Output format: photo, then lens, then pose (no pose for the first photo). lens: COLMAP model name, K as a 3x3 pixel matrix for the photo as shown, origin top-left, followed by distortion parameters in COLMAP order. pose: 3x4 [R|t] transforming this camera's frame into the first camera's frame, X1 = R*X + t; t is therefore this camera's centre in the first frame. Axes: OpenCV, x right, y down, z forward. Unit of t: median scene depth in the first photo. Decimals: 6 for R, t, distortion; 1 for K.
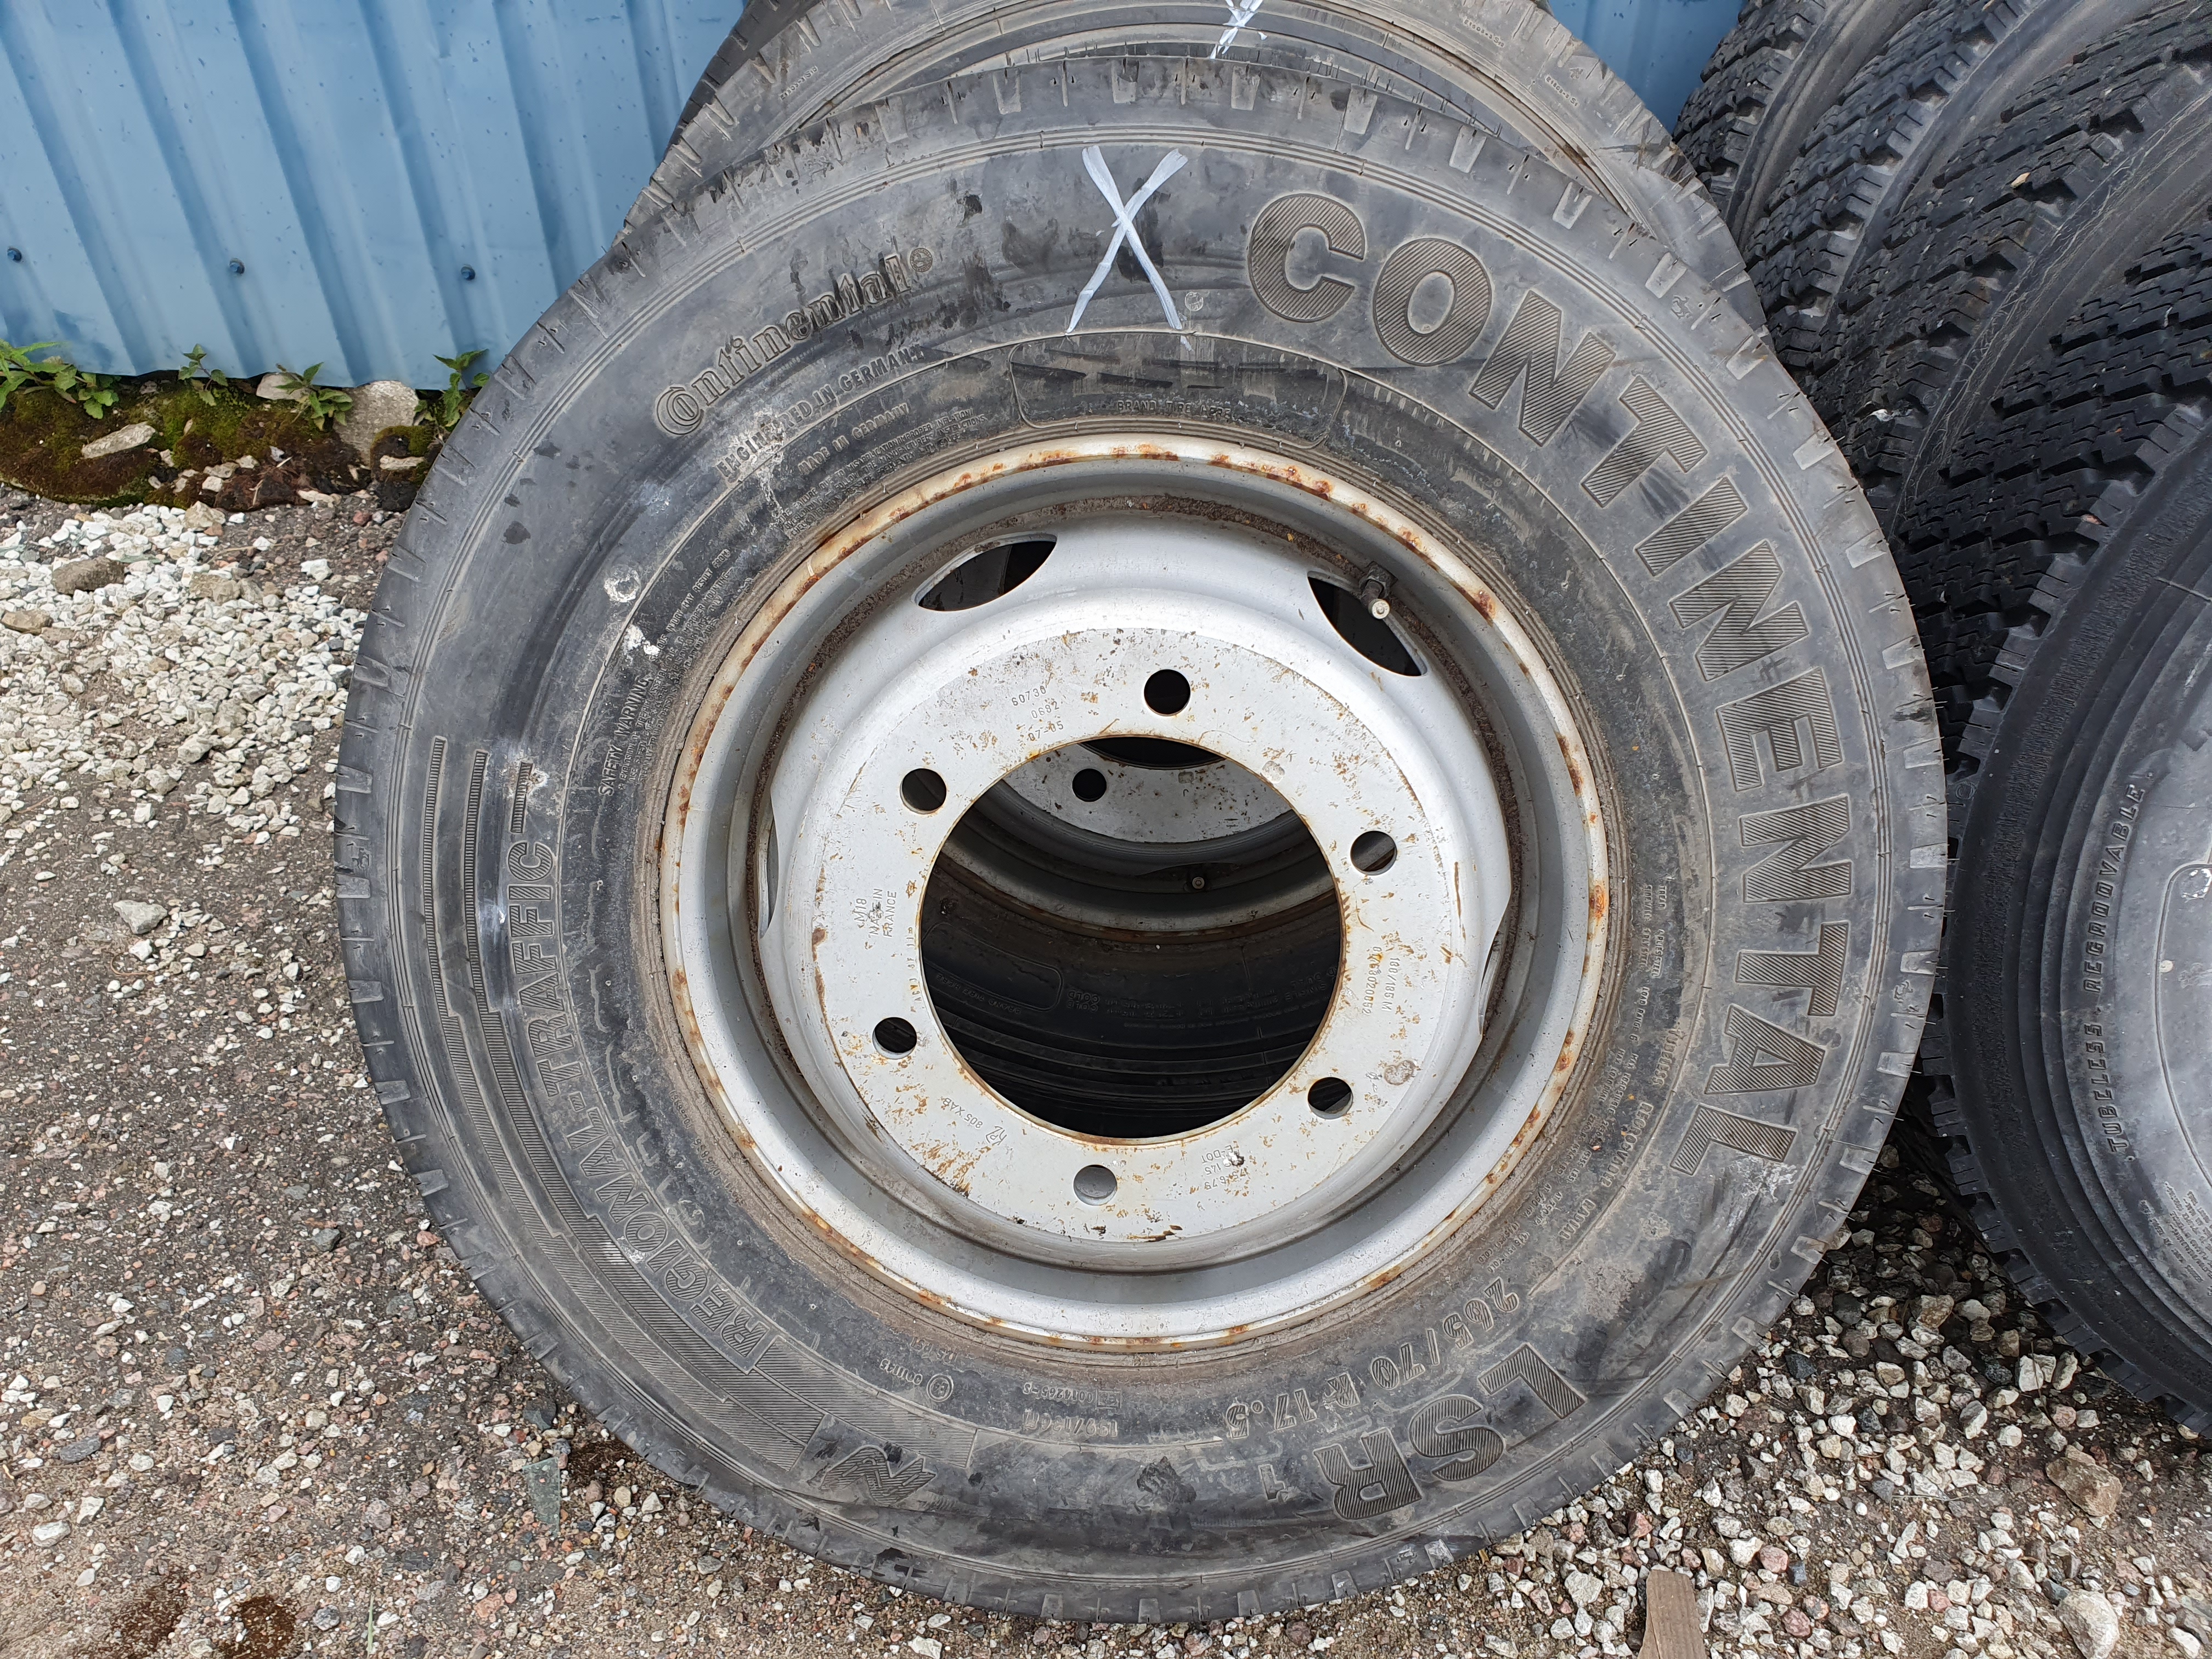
lens RADIAL K [[1707.2, 0, 1098.7], [0, 1707.2, 833.0], [0, 0, 1]] dist [0.038695, -0.008662]
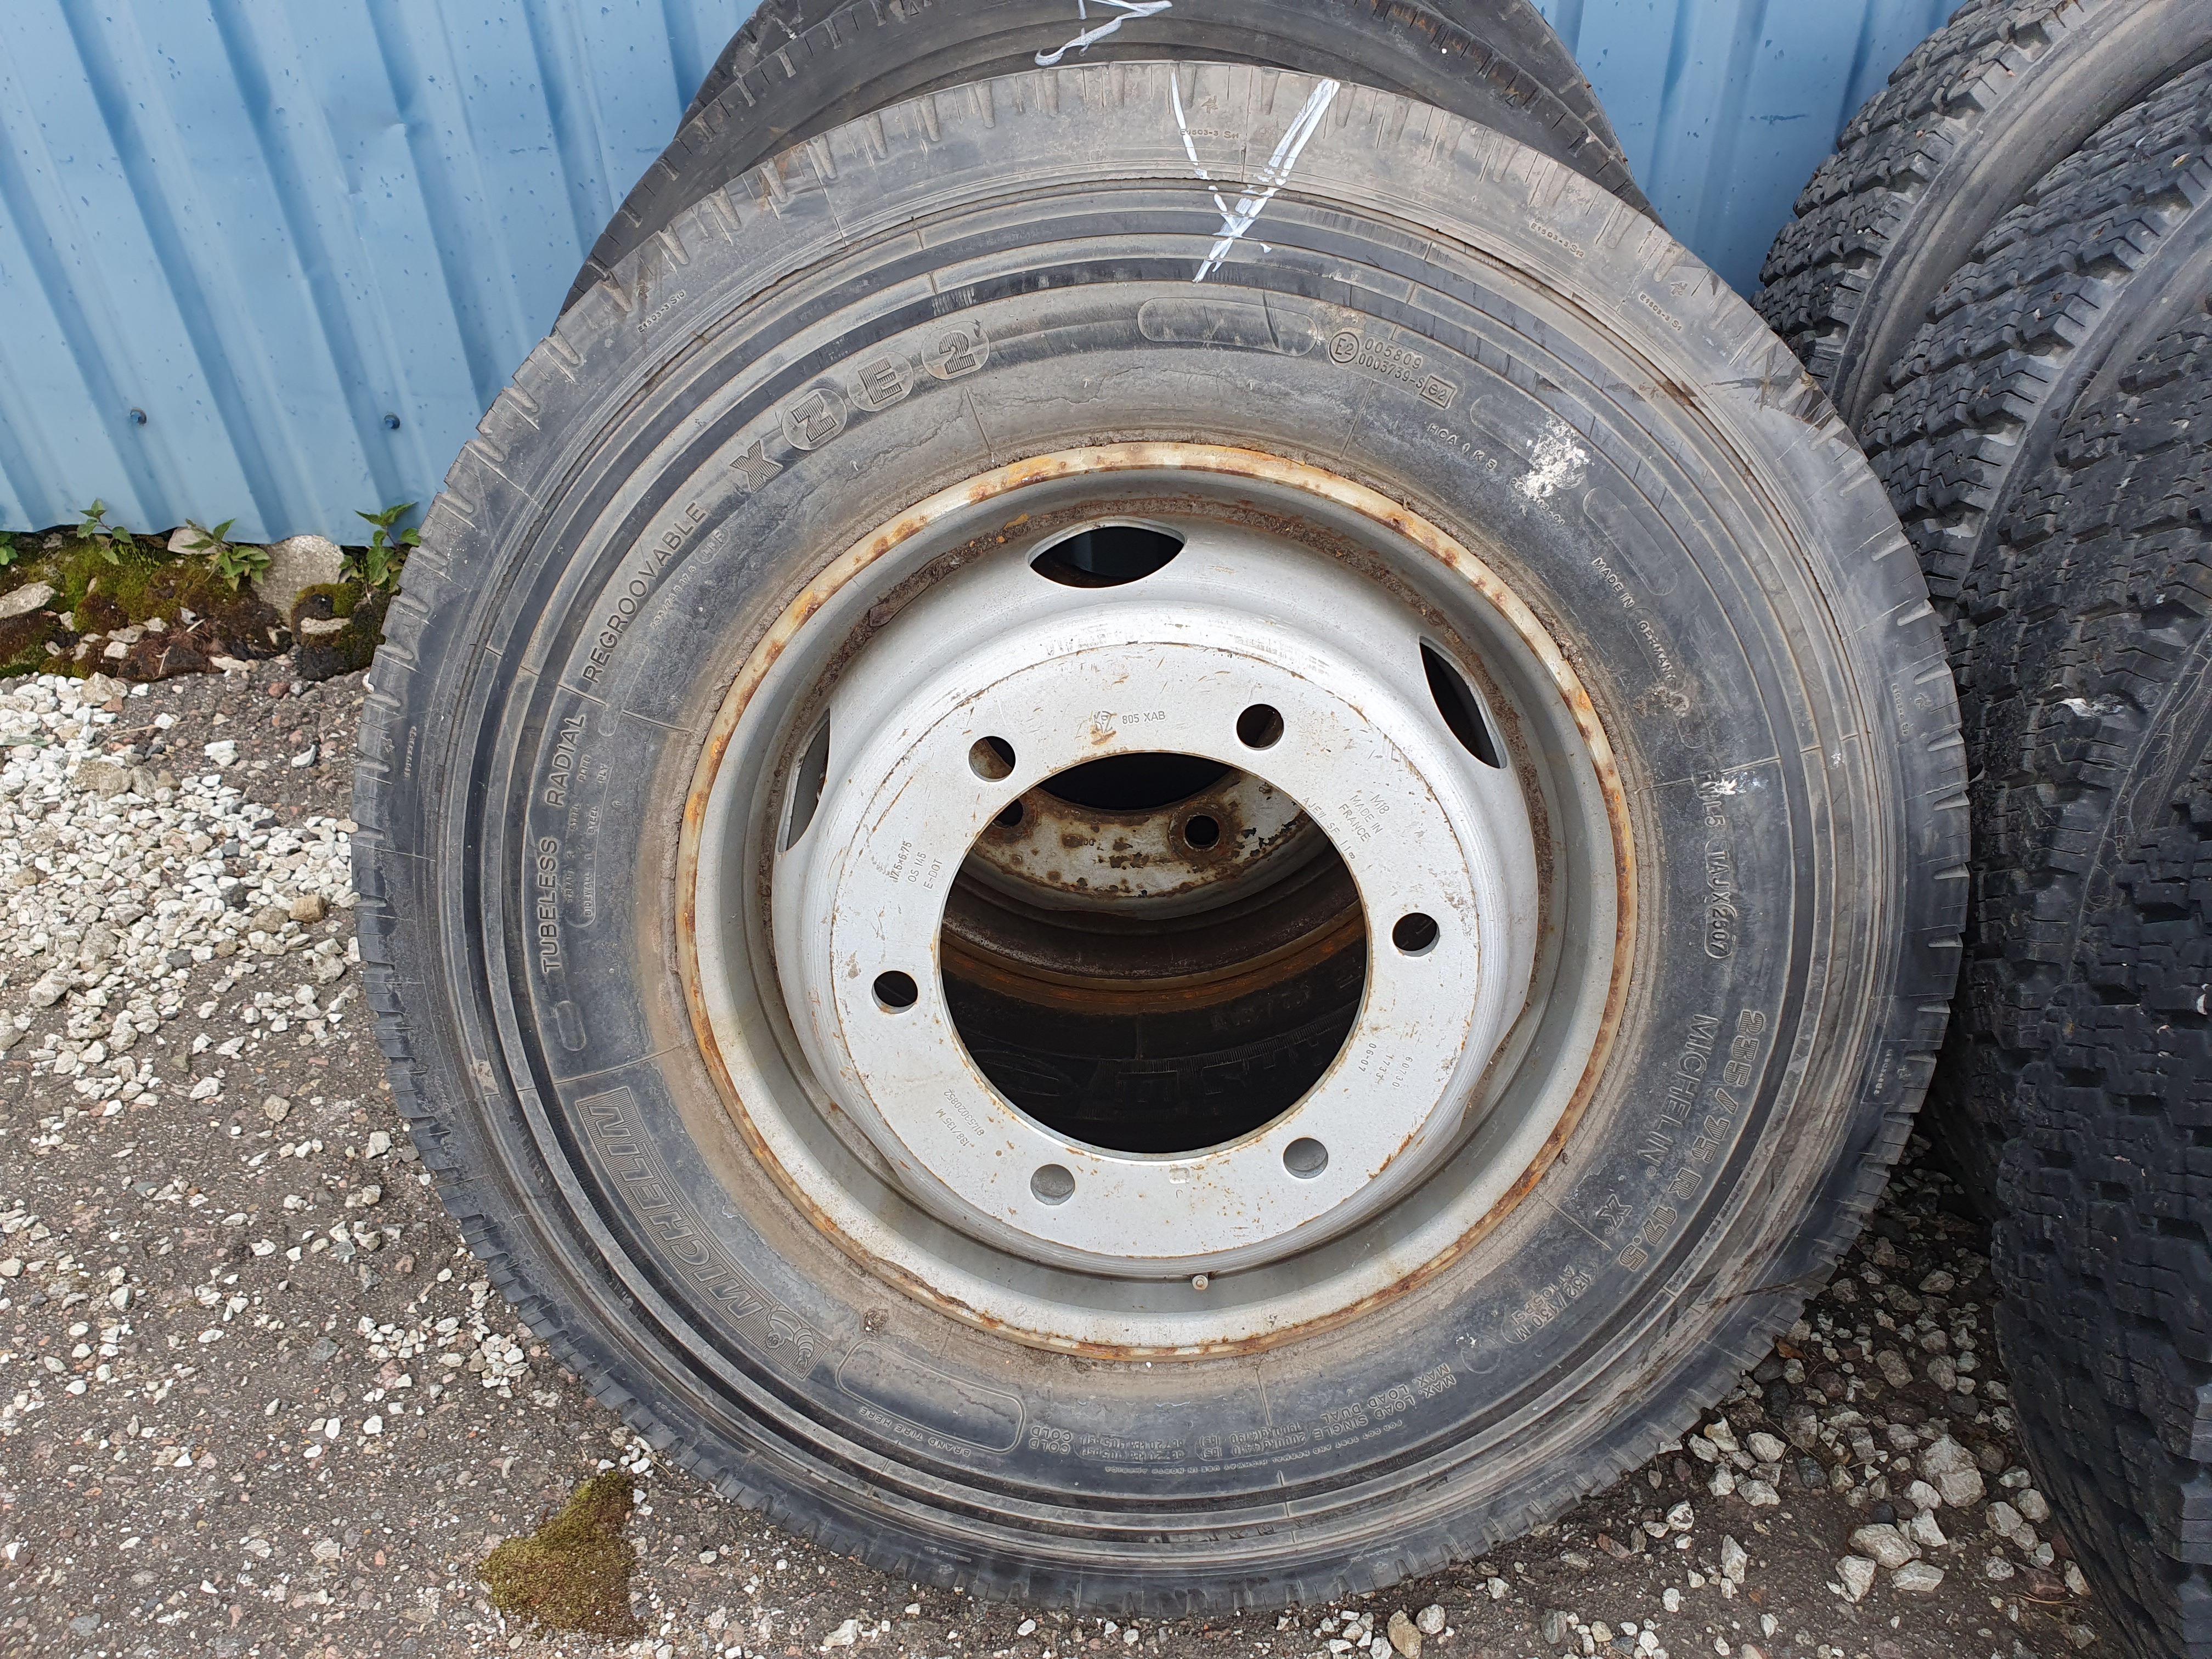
lens RADIAL K [[1707.2, 0, 1115.0], [0, 1707.2, 819.0], [0, 0, 1]] dist [0.038695, -0.008662]
pose [[0.999878, -0.004930, -0.014839, 0.026293], [0.004516, 0.999603, -0.027805, -0.129433], [0.014970, 0.027735, 0.999503, 0.168583]]
